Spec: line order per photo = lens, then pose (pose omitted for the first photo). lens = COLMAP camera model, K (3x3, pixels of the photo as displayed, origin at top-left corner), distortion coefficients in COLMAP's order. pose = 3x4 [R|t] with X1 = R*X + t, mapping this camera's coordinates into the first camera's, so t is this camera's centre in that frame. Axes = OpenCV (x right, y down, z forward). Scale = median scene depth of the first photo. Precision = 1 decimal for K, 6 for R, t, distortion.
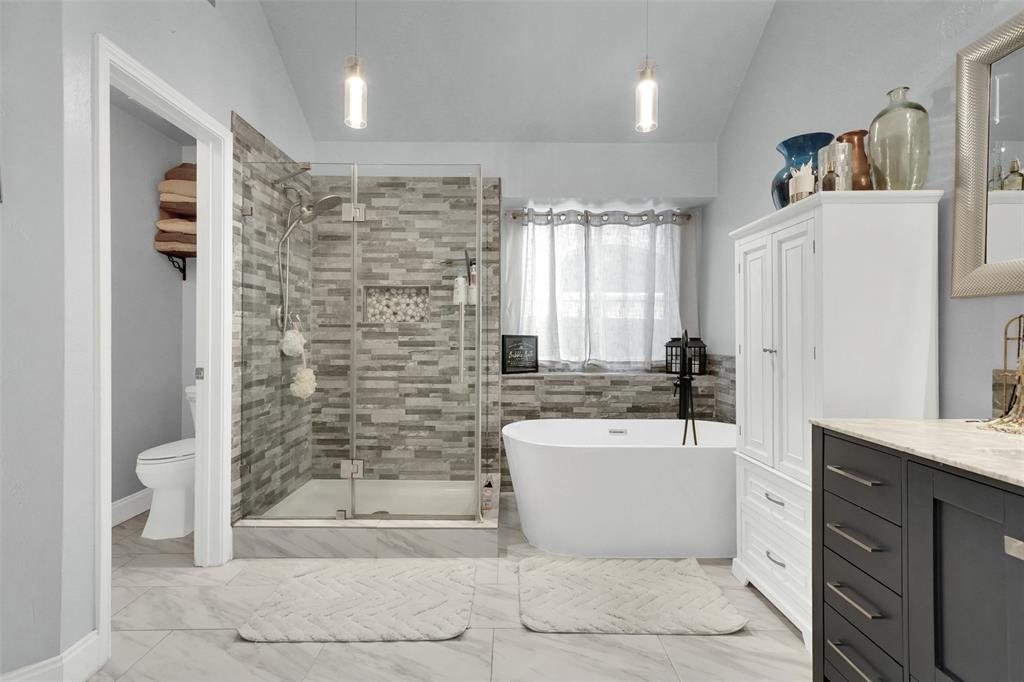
lens RADIAL K [[457.3, 0, 505.3], [0, 457.3, 340.1], [0, 0, 1]] dist [0.012333, -0.000383]
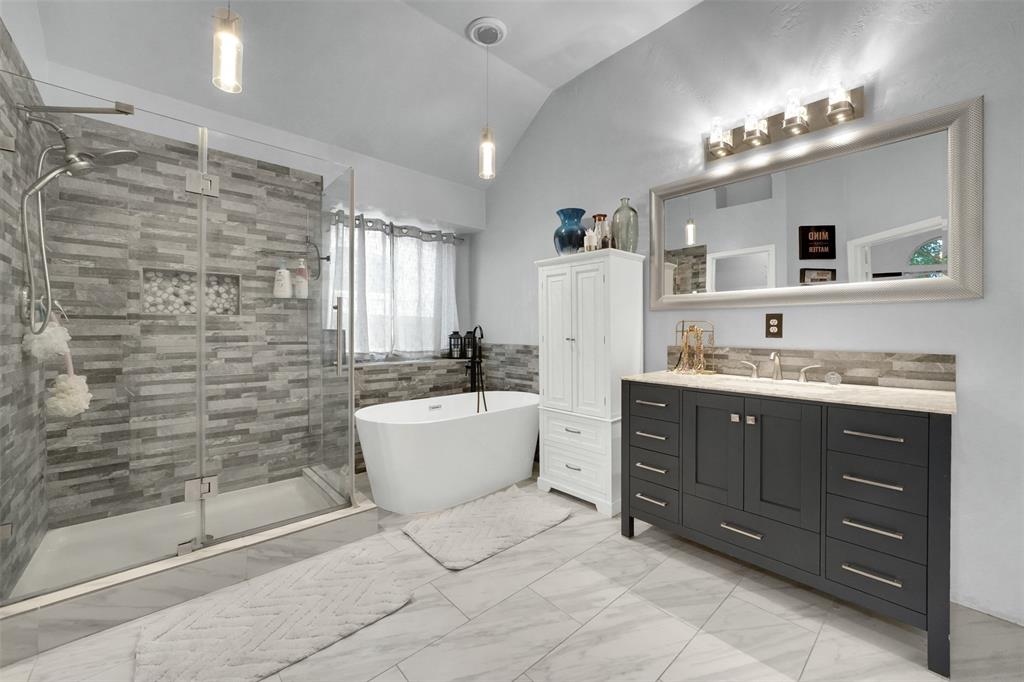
lens RADIAL K [[395.4, 0, 505.7], [0, 395.4, 331.8], [0, 0, 1]] dist [-0.008312, 0.000595]
pose [[0.745789, -0.004089, 0.666169, -0.298007], [0.006722, 0.999976, -0.001388, -0.001567], [-0.666148, 0.005513, 0.745799, 0.068753]]
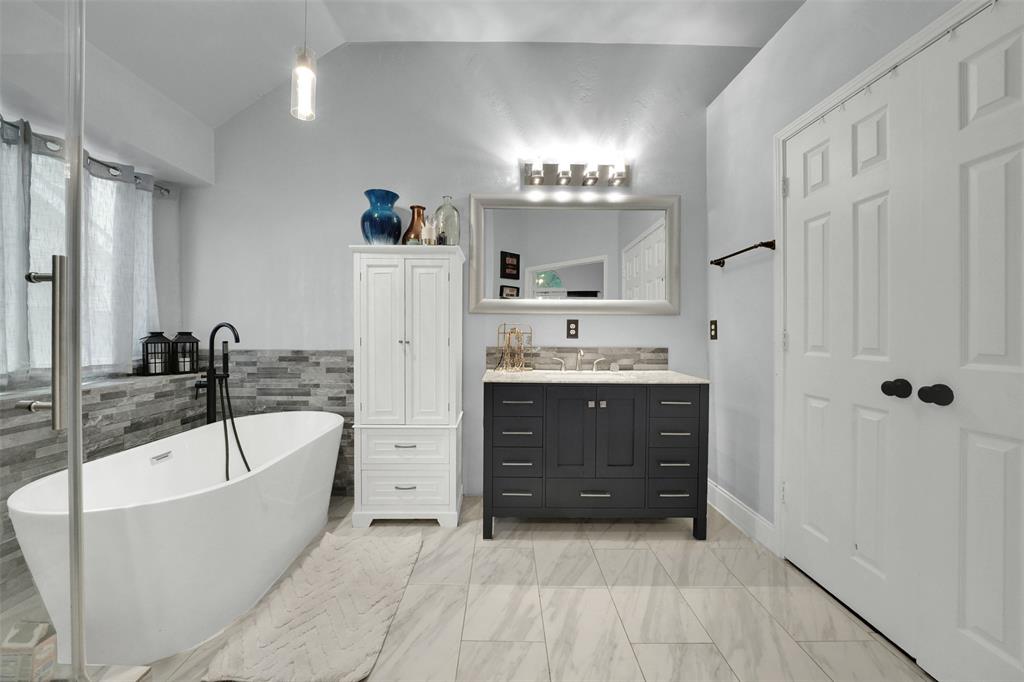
lens RADIAL K [[386.1, 0, 500.9], [0, 386.1, 336.1], [0, 0, 1]] dist [-0.016171, 0.000425]
pose [[0.000081, -0.010522, 0.999945, -0.348142], [0.002702, 0.999941, 0.010522, -0.003530], [-0.999996, 0.002701, 0.000109, 0.407350]]
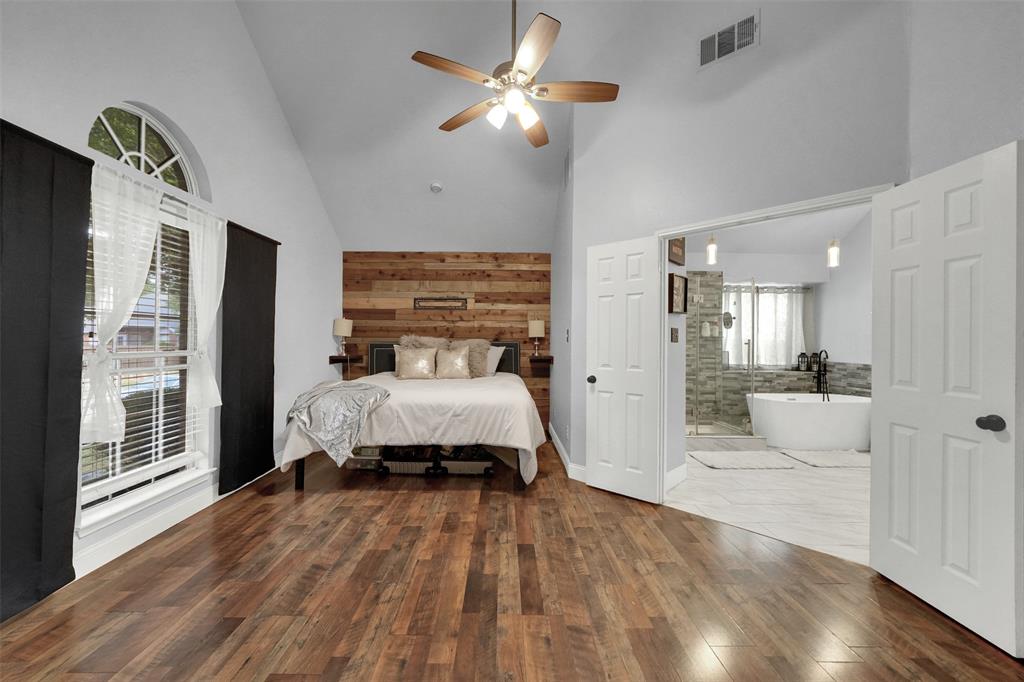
lens RADIAL K [[395.4, 0, 509.5], [0, 395.4, 338.4], [0, 0, 1]] dist [-0.008312, 0.000595]
pose [[0.999861, 0.006237, 0.015488, -0.964070], [-0.006078, 0.999929, -0.010256, -0.043934], [-0.015551, 0.010160, 0.999827, -0.688713]]
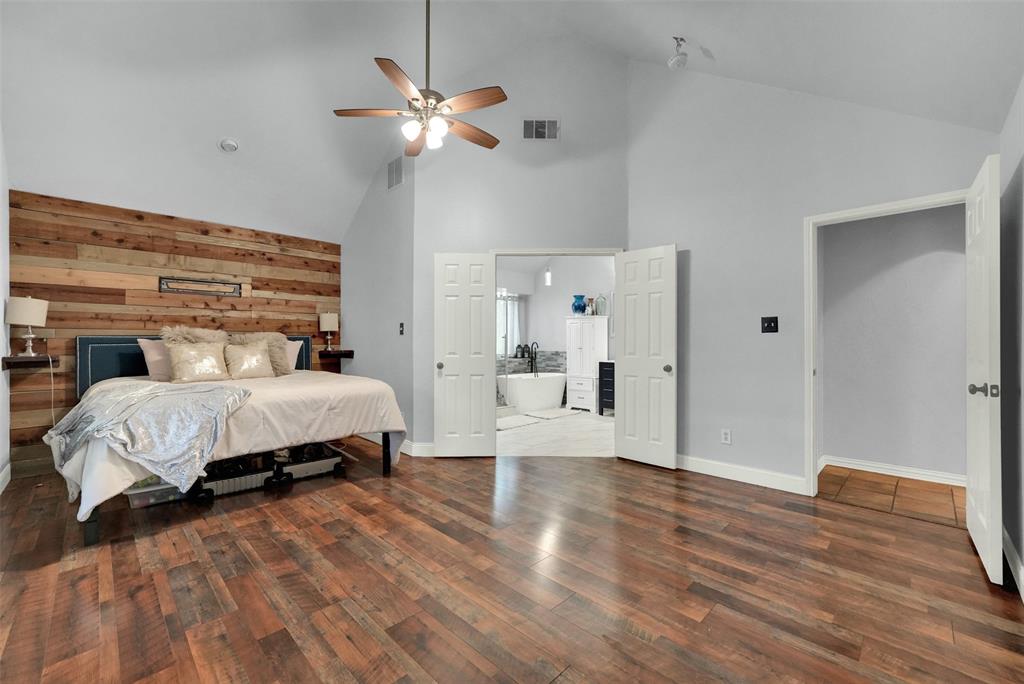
lens RADIAL K [[416.6, 0, 507.2], [0, 416.6, 337.8], [0, 0, 1]] dist [0.003947, 0.000268]
pose [[0.707207, 0.006336, 0.706978, -1.500996], [0.002679, 0.999929, -0.011641, -0.018676], [-0.707001, 0.010127, 0.707140, -0.710051]]
